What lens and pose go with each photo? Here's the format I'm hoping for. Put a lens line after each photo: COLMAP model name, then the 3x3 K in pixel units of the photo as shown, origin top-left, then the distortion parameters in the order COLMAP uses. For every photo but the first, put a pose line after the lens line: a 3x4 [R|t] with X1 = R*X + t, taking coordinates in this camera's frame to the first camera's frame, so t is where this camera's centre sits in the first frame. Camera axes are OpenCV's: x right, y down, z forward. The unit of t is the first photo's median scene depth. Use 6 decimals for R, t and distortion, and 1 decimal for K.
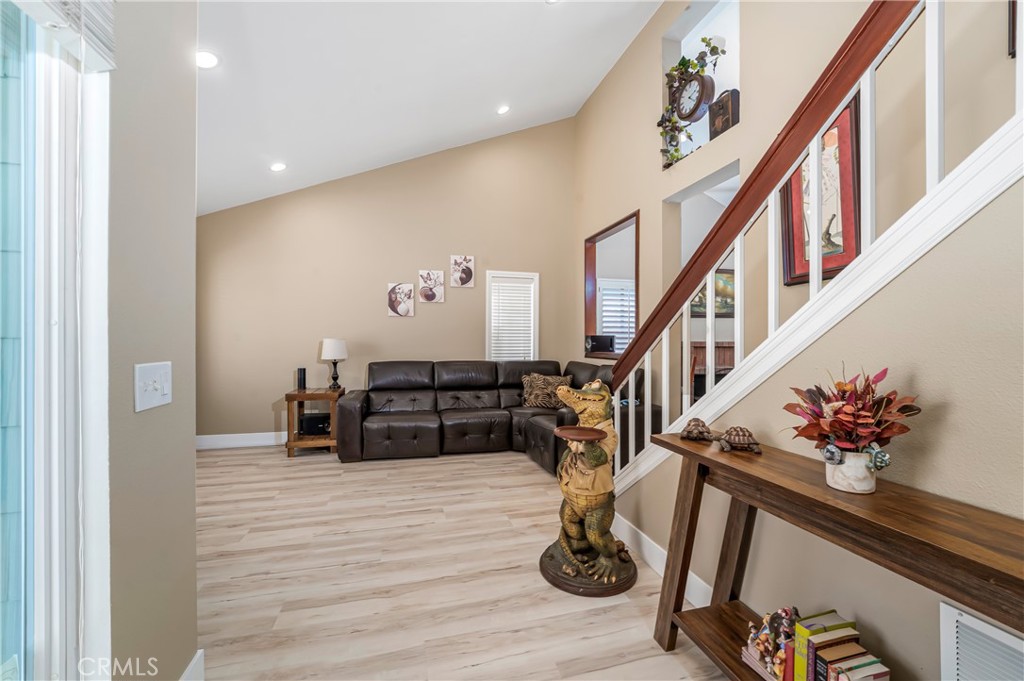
lens RADIAL K [[416.4, 0, 510.6], [0, 416.4, 339.9], [0, 0, 1]] dist [-0.013980, 0.000076]
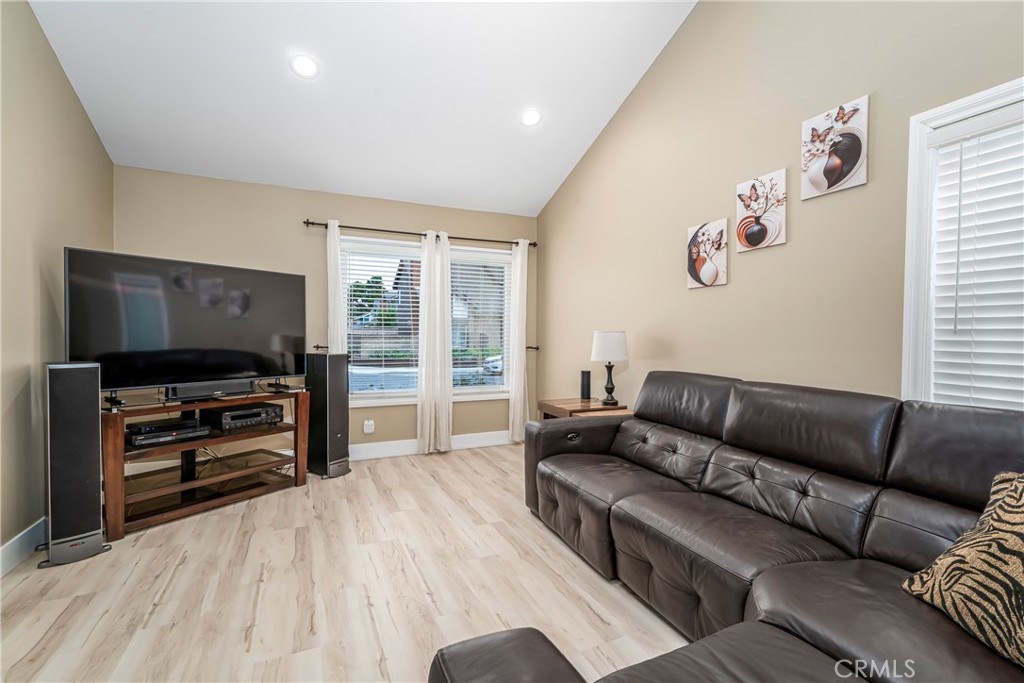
lens RADIAL K [[458.4, 0, 512.0], [0, 458.4, 341.5], [0, 0, 1]] dist [0.002395, 0.000611]
pose [[0.161512, 0.016629, -0.986731, 0.370354], [-0.002693, 0.999862, 0.016409, 0.003257], [0.986867, 0.000007, 0.161535, 0.951680]]
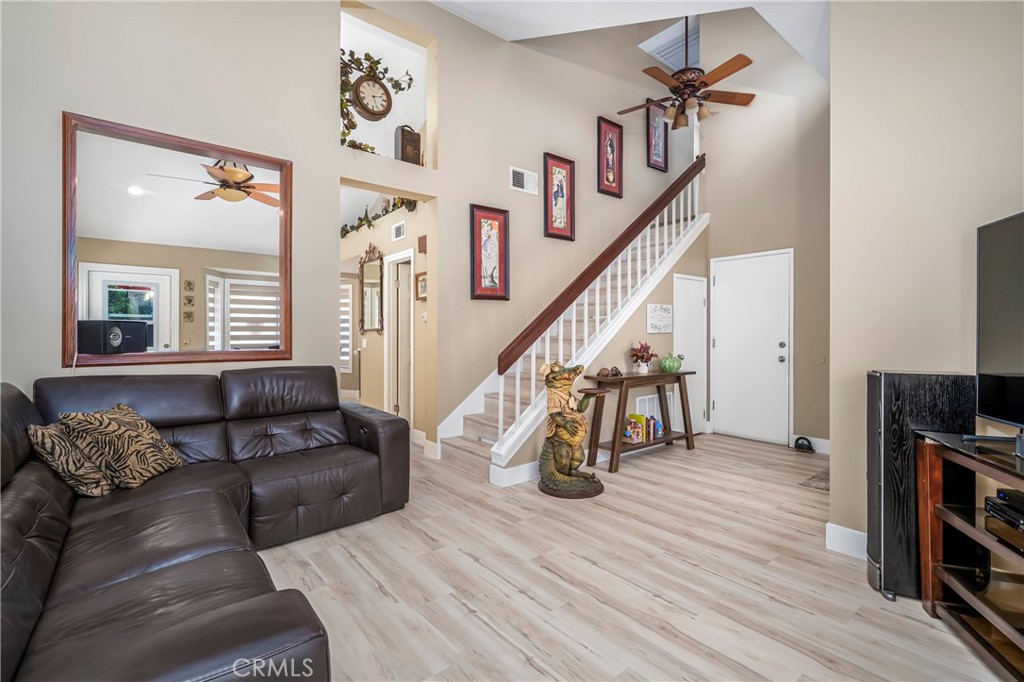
lens RADIAL K [[457.8, 0, 517.2], [0, 457.8, 333.3], [0, 0, 1]] dist [-0.000638, 0.000237]
pose [[-0.416611, -0.002184, 0.909082, -0.738015], [-0.005415, 0.999985, -0.000079, 0.001313], [-0.909069, -0.004956, -0.416617, 1.124316]]
